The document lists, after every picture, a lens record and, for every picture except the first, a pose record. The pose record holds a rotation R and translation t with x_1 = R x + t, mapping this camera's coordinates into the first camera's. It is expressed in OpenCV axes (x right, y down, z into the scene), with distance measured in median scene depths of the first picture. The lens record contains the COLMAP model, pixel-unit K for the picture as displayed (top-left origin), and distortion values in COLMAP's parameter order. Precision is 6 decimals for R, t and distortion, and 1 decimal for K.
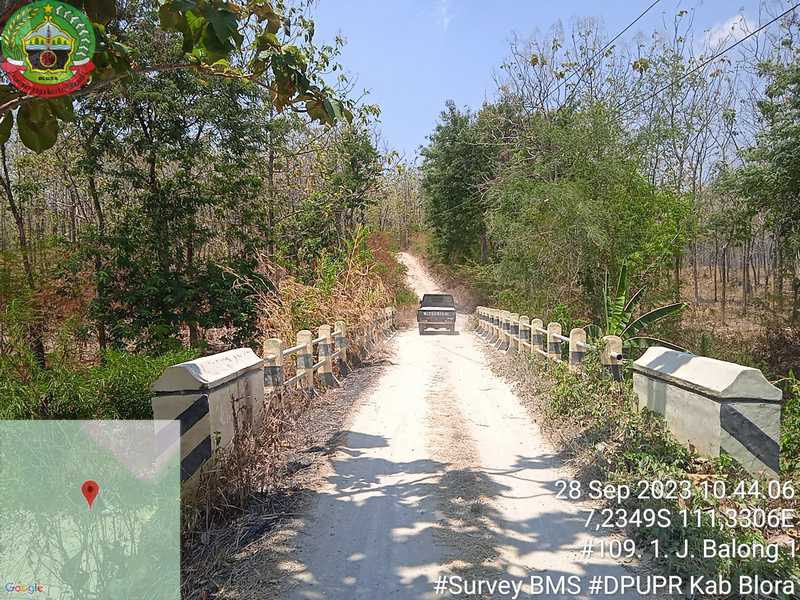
lens RADIAL K [[656.3, 0, 400.5], [0, 656.3, 305.0], [0, 0, 1]] dist [0.062513, -0.083703]
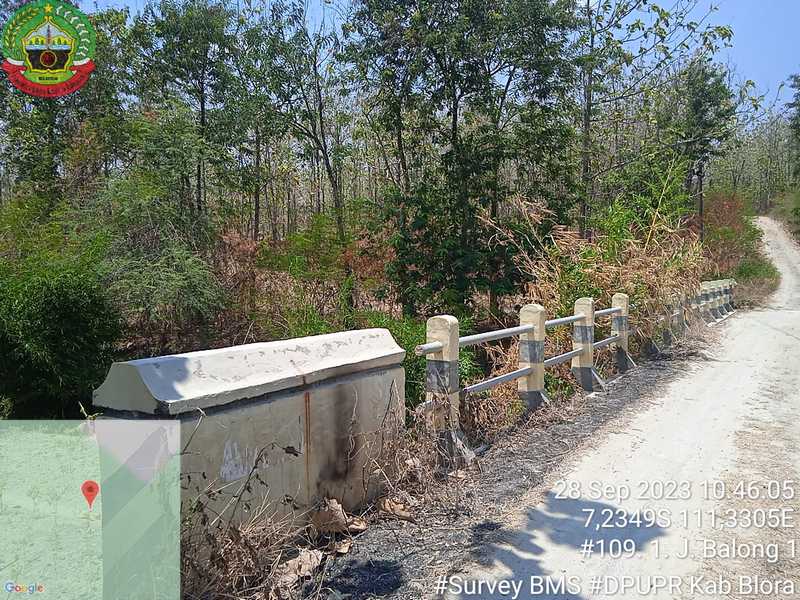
lens RADIAL K [[656.3, 0, 400.5], [0, 656.3, 305.0], [0, 0, 1]] dist [0.062513, -0.083703]
pose [[0.879580, 0.054422, -0.472627, 0.018603], [-0.032168, 0.997965, 0.055046, 0.002872], [0.474661, -0.033214, 0.879542, 0.138383]]
